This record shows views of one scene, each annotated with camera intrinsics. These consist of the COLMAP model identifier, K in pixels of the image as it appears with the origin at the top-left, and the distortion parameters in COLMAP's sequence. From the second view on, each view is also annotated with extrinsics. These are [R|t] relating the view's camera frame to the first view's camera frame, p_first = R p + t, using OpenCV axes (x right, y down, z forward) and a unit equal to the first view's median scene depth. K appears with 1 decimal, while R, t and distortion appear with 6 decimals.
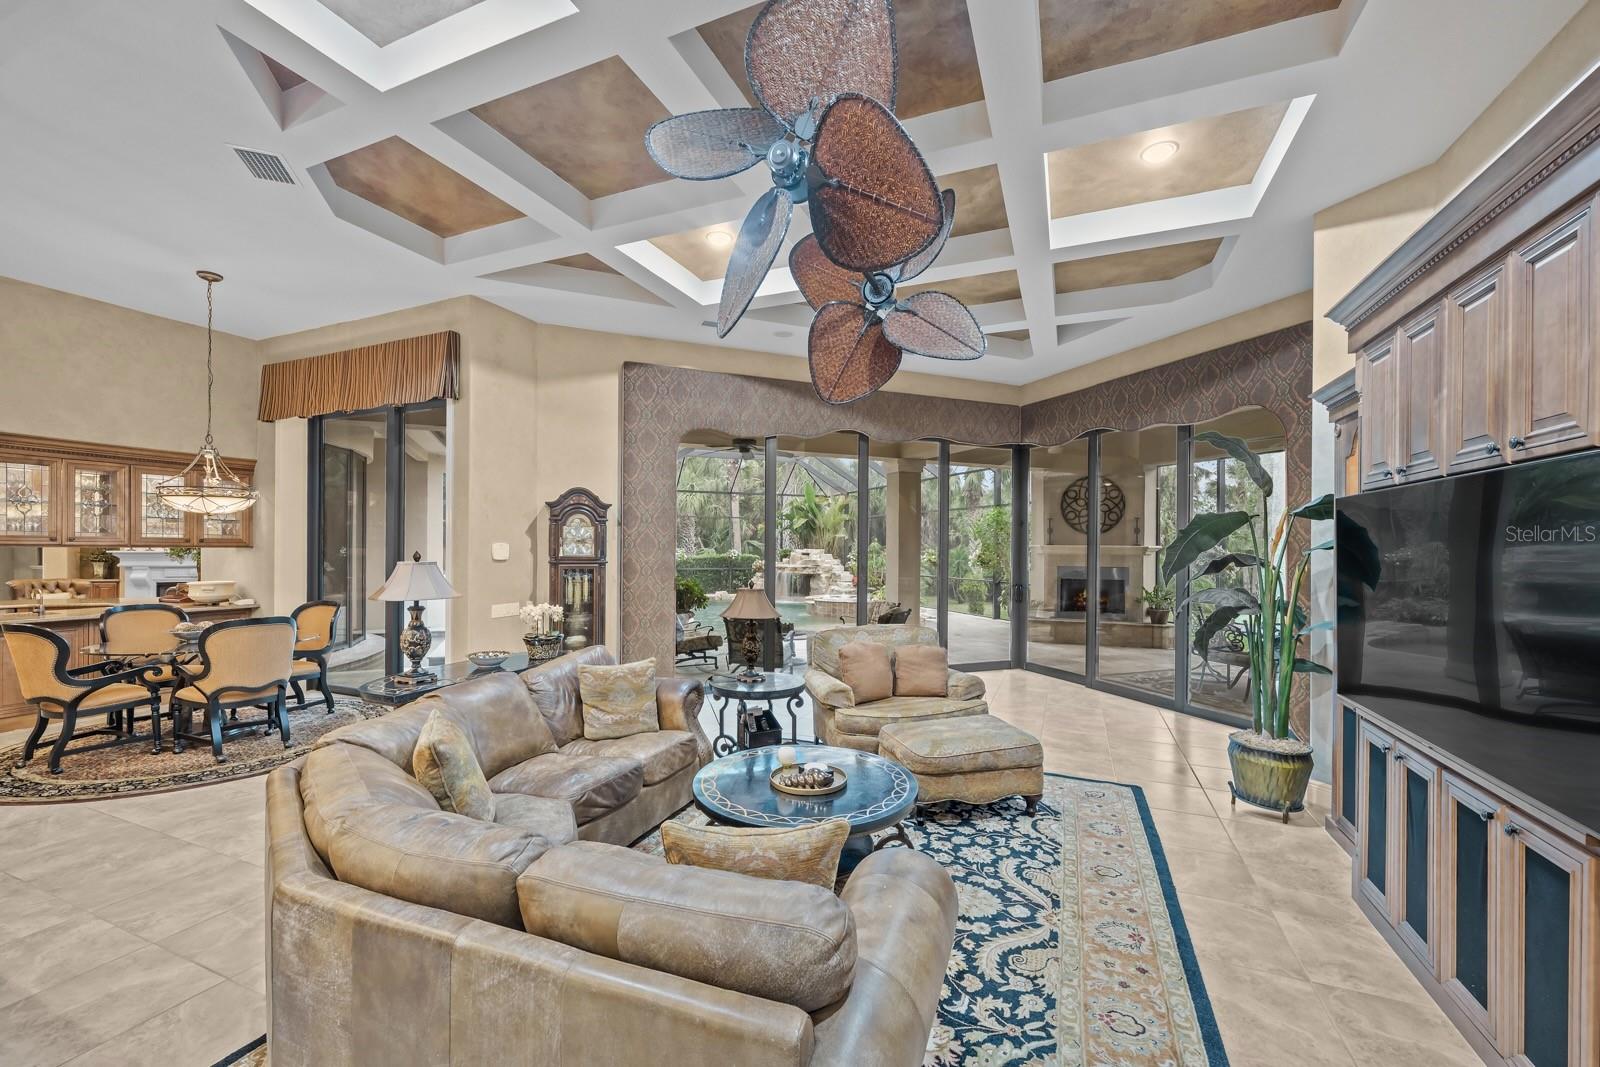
lens RADIAL K [[643.4, 0, 823.2], [0, 643.4, 544.3], [0, 0, 1]] dist [-0.016813, 0.000363]
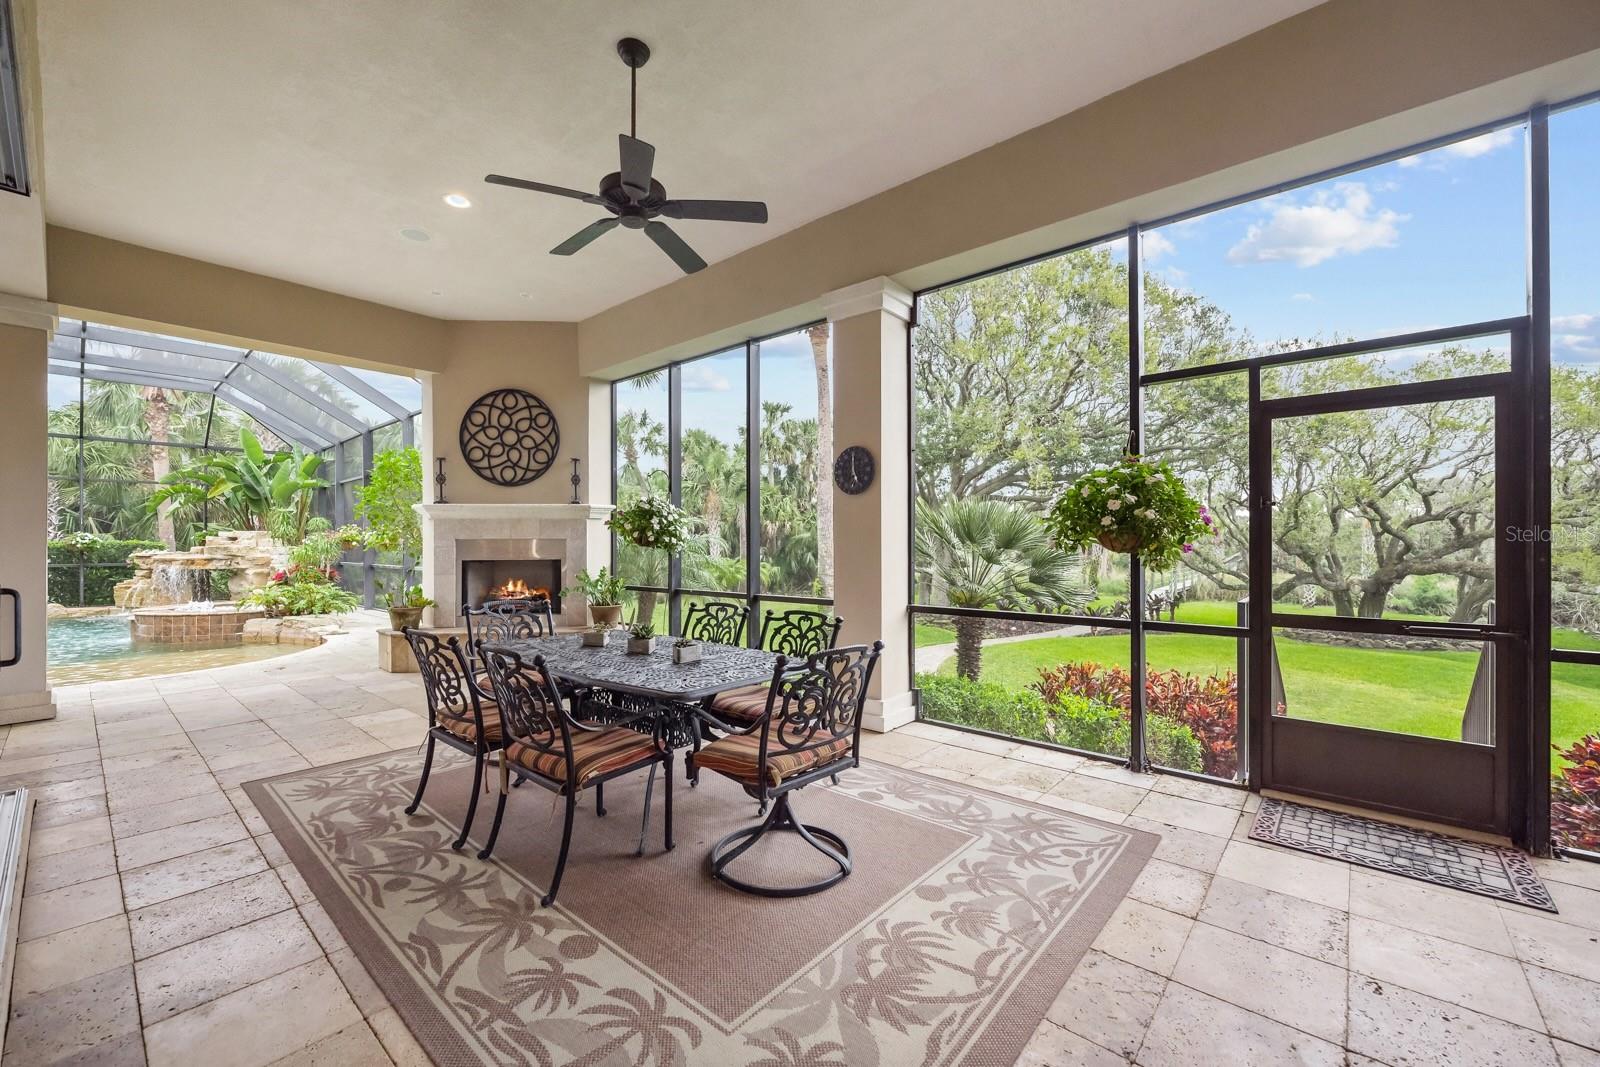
lens RADIAL K [[643.4, 0, 823.2], [0, 643.4, 544.3], [0, 0, 1]] dist [-0.016813, 0.000363]
pose [[0.894197, -0.004077, 0.447656, 0.416922], [0.003049, 0.999991, 0.003017, 0.039604], [-0.447664, -0.001333, 0.894201, 0.325825]]
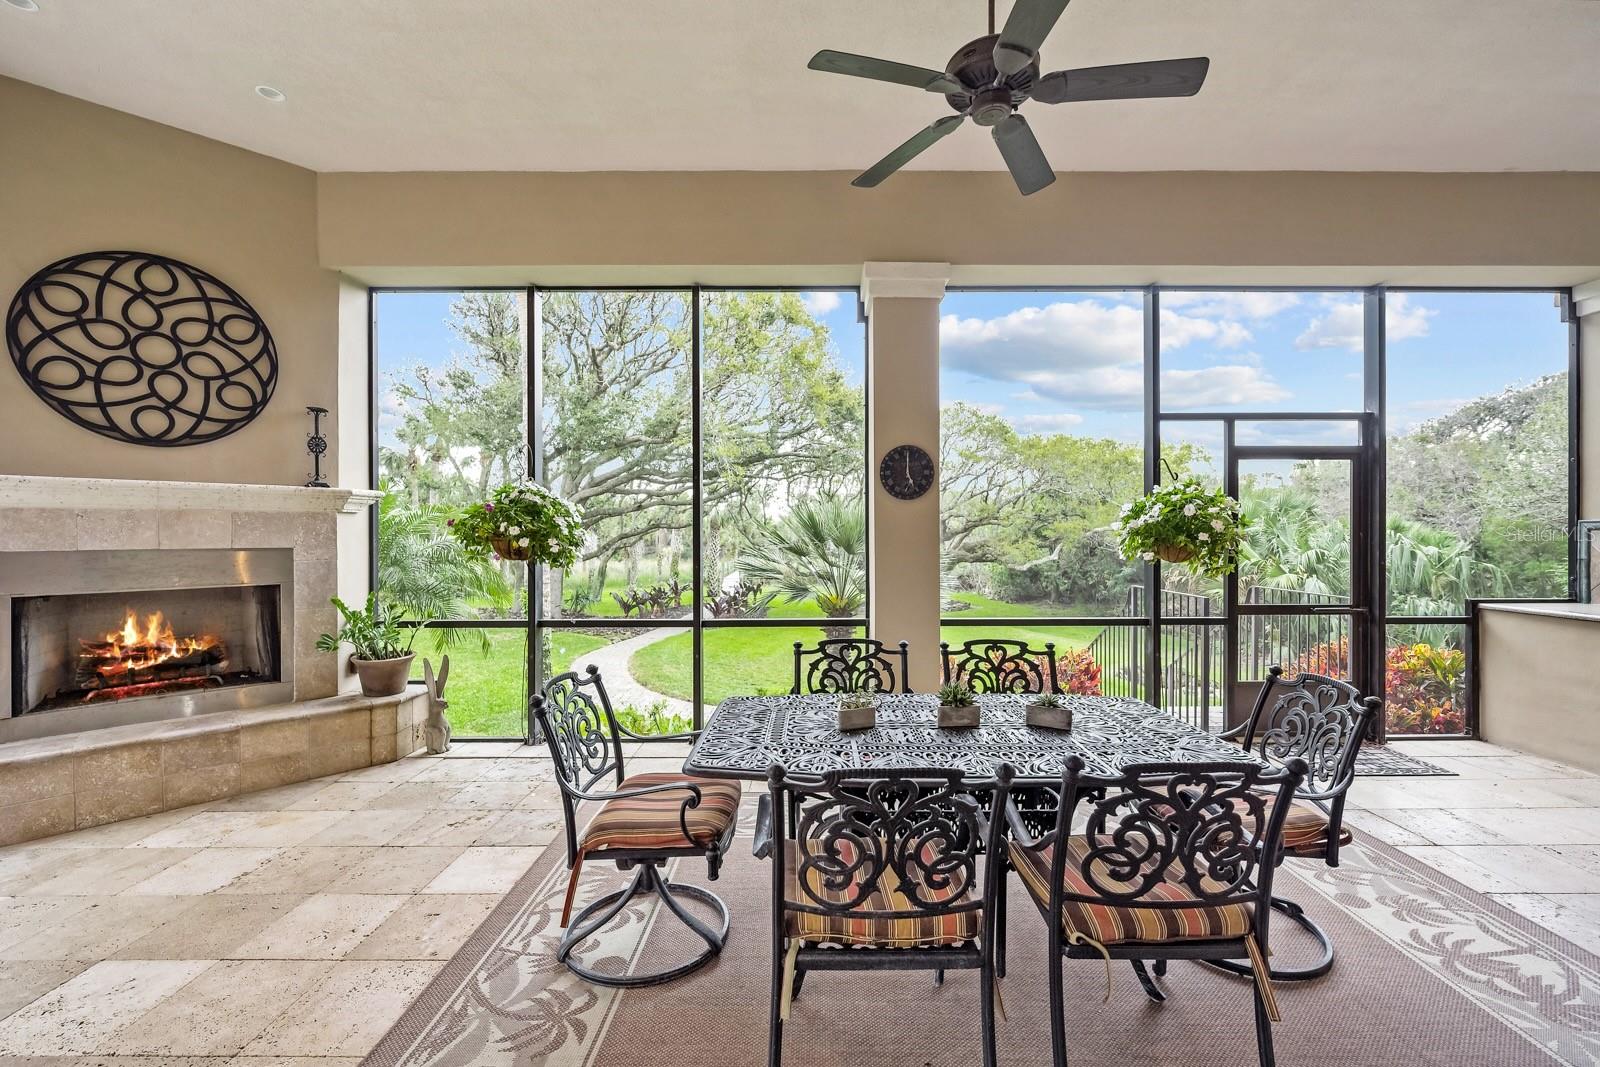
lens RADIAL K [[643.4, 0, 823.2], [0, 643.4, 544.3], [0, 0, 1]] dist [-0.016813, 0.000363]
pose [[0.392661, -0.009950, 0.919630, 0.267399], [0.001629, 0.999947, 0.010123, 0.030326], [-0.919682, -0.002477, 0.392656, 0.588328]]
